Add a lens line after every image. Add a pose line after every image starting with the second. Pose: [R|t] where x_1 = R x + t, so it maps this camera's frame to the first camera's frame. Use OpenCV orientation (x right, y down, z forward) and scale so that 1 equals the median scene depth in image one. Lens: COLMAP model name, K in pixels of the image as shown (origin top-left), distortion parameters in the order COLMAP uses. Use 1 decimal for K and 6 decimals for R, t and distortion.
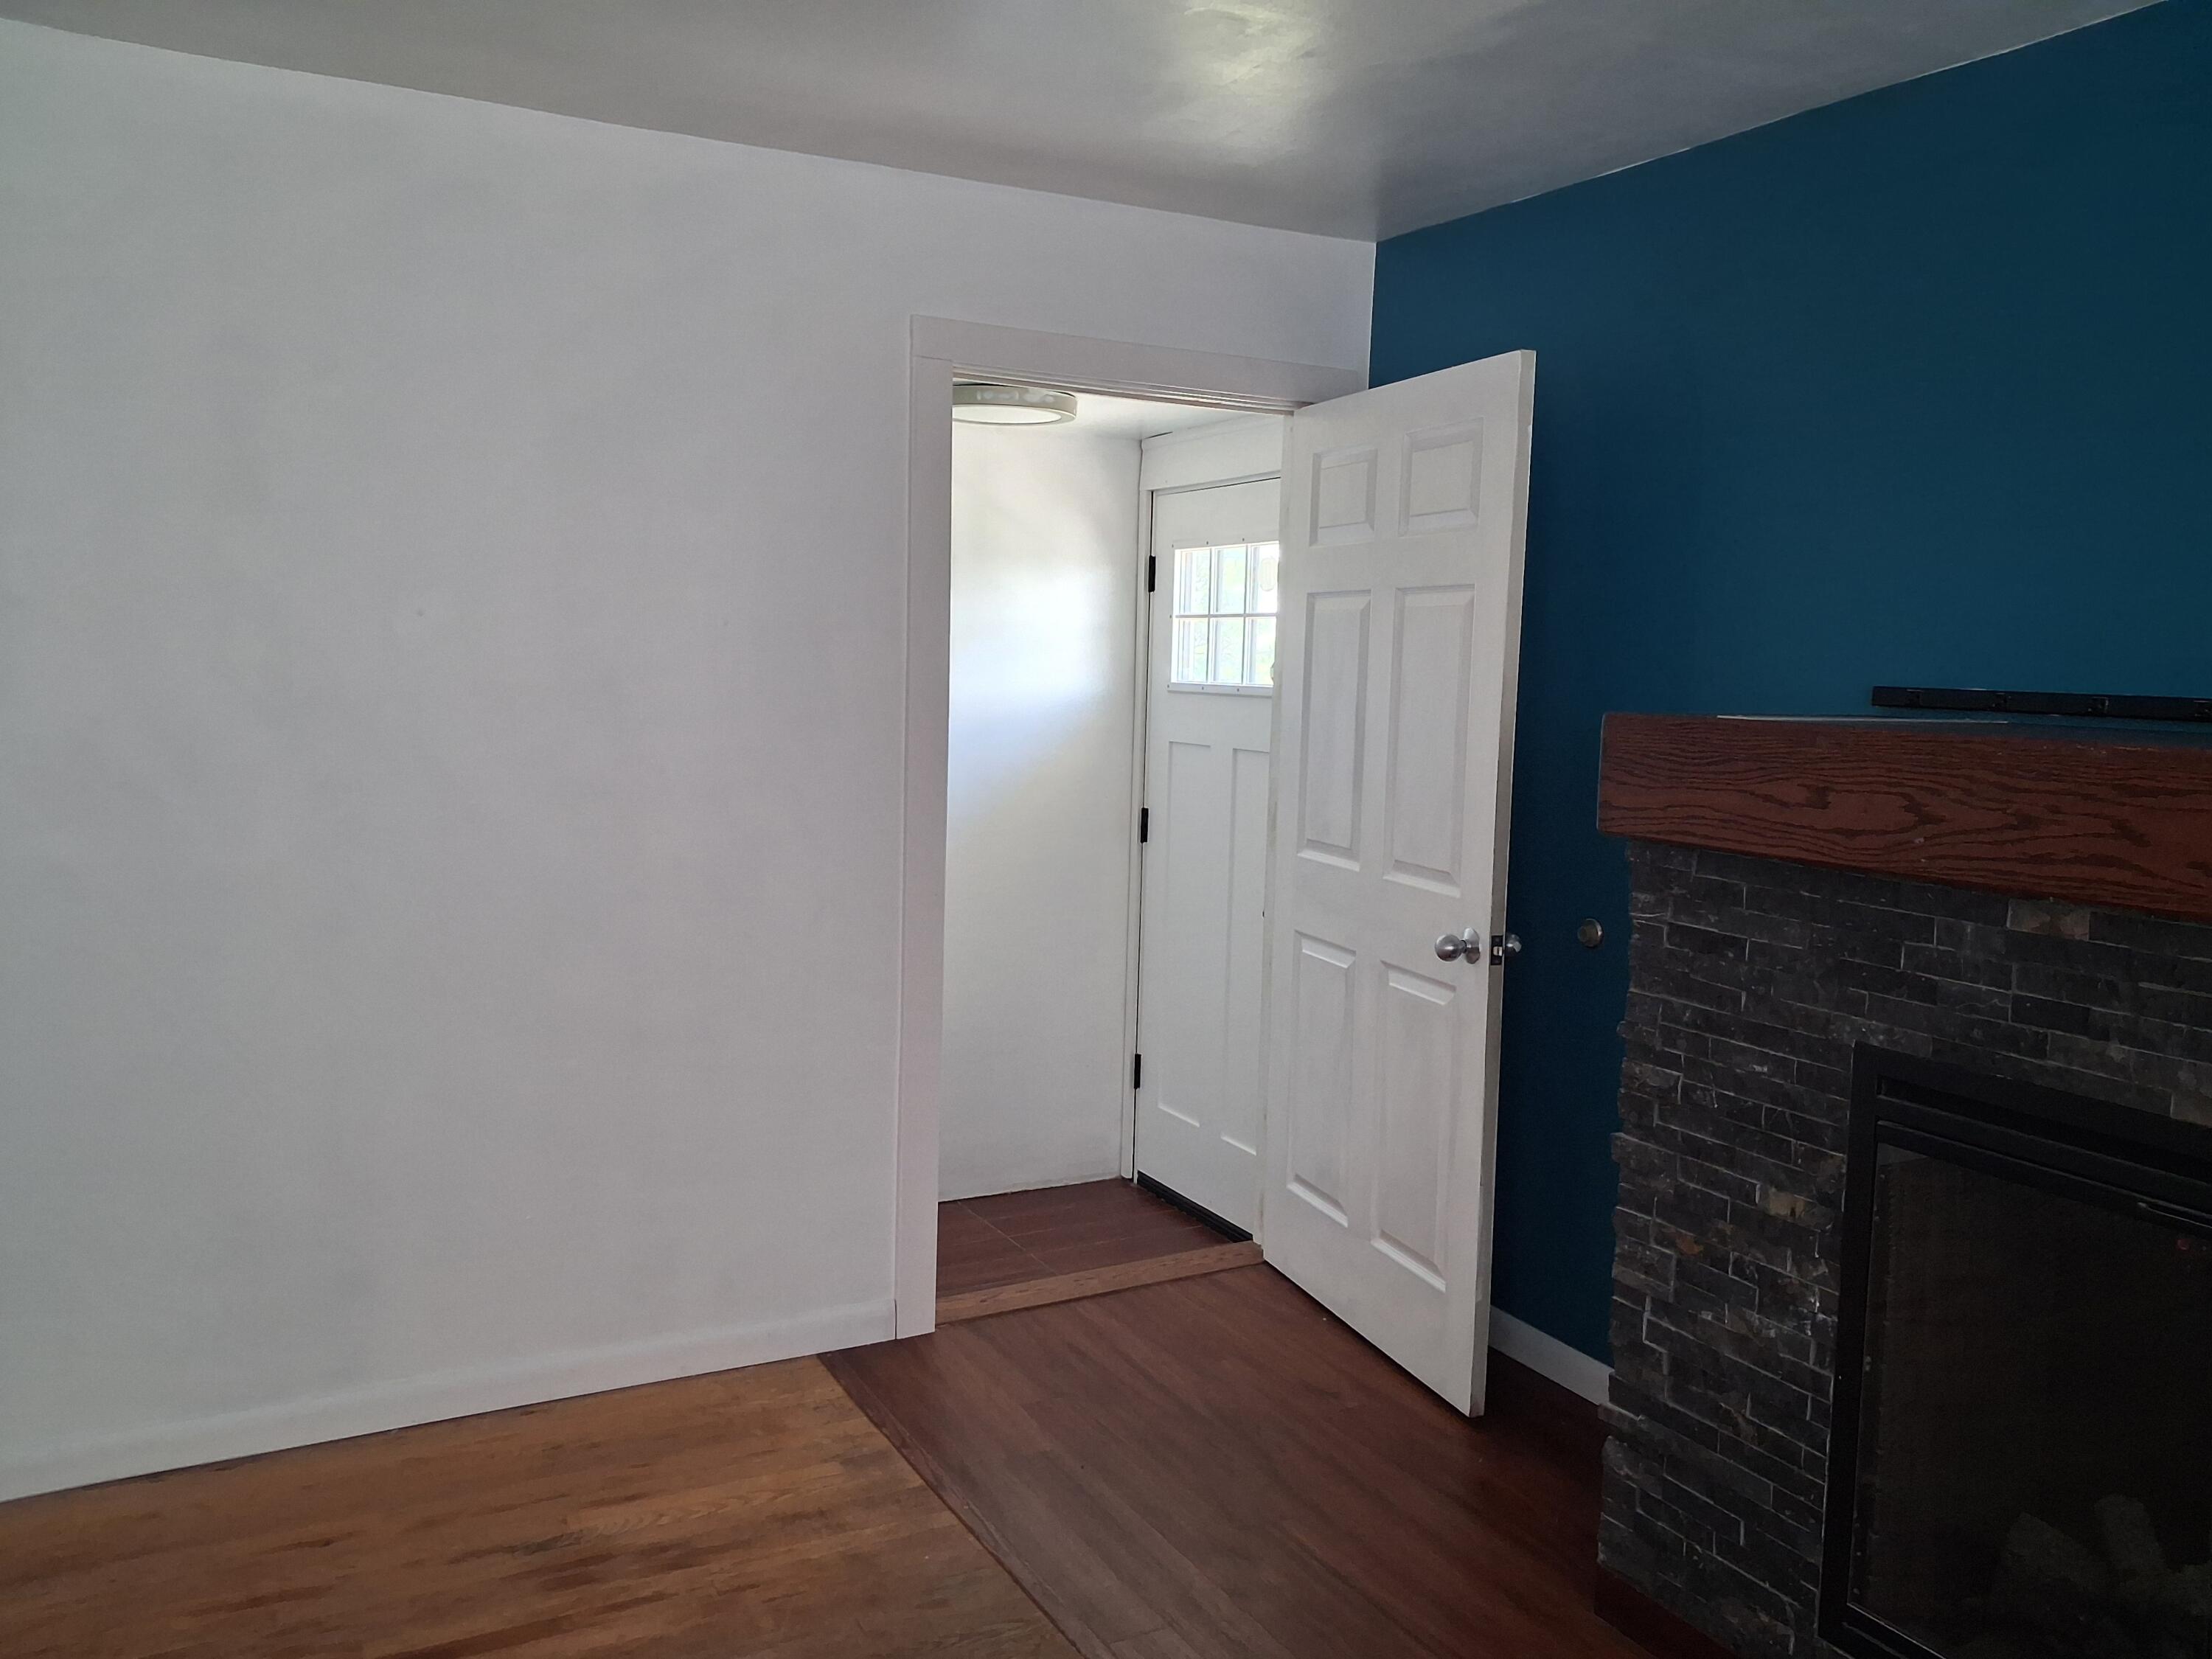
lens RADIAL K [[1740.6, 0, 1098.2], [0, 1740.6, 840.6], [0, 0, 1]] dist [0.034048, -0.053057]
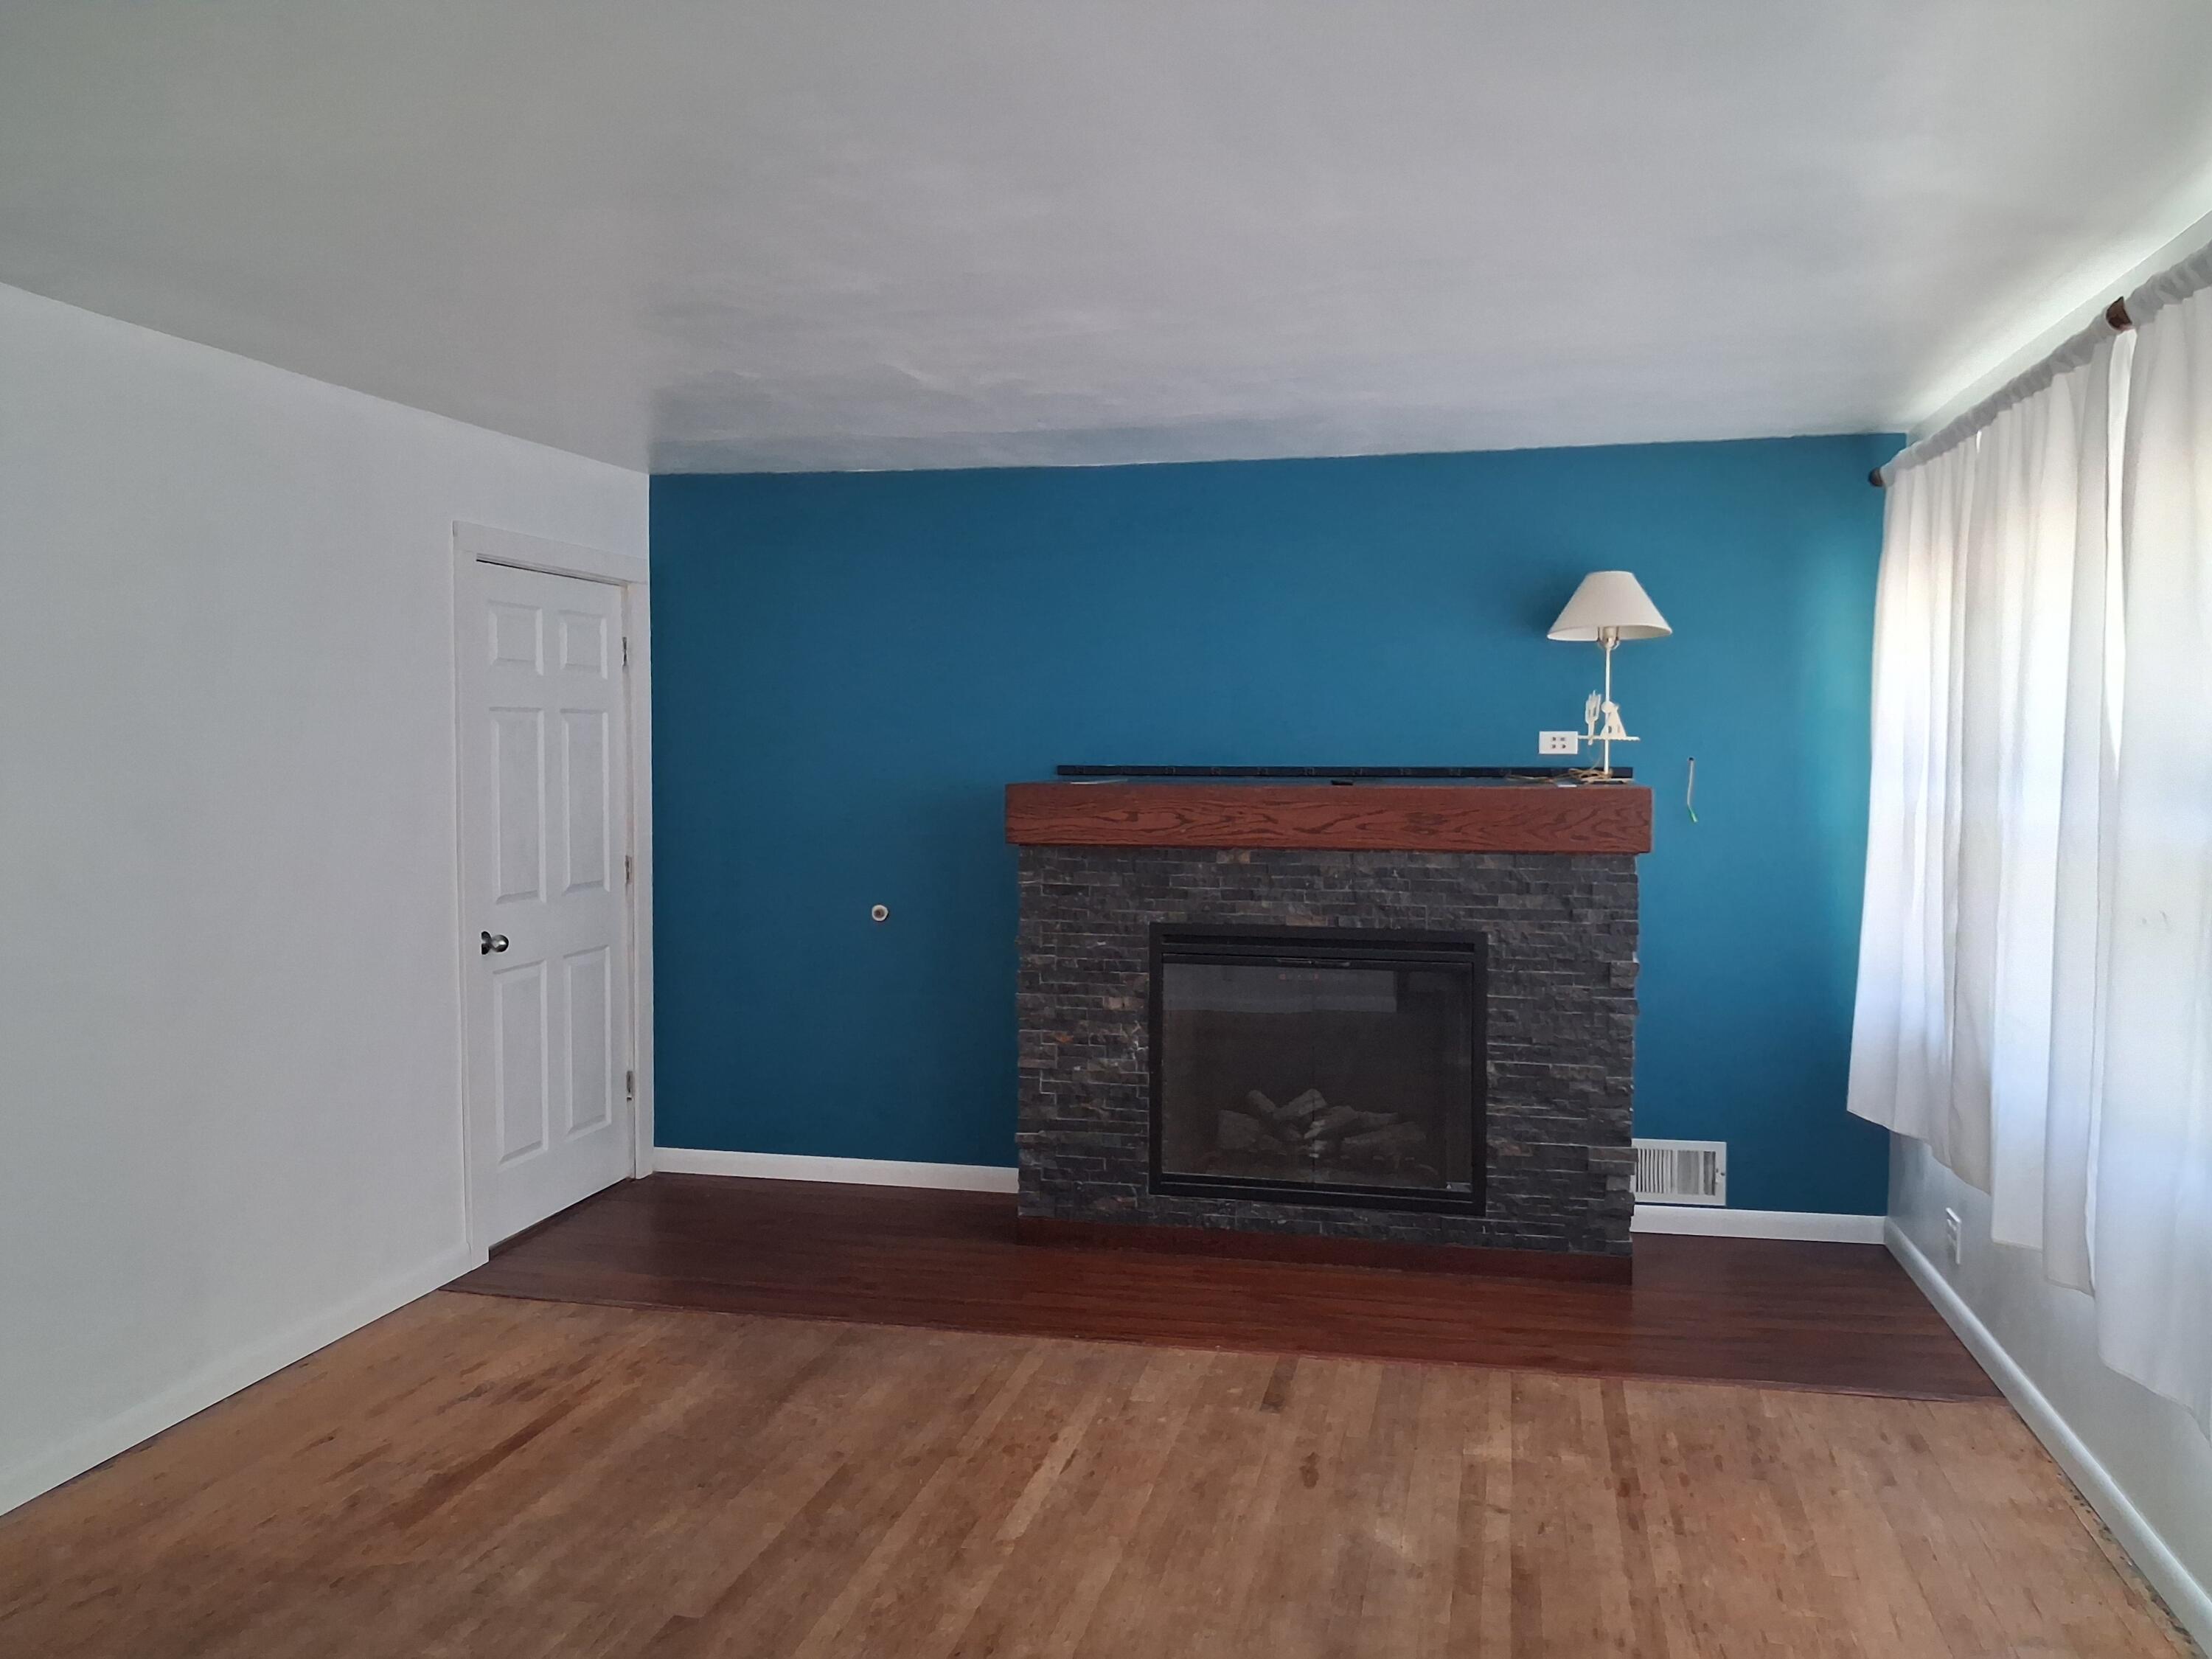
lens RADIAL K [[1740.6, 0, 1108.9], [0, 1740.6, 828.5], [0, 0, 1]] dist [0.034048, -0.053057]
pose [[0.655249, -0.061775, 0.752882, -1.236010], [0.094224, 0.995551, -0.000319, -0.010336], [-0.749513, 0.071149, 0.658155, -0.440319]]
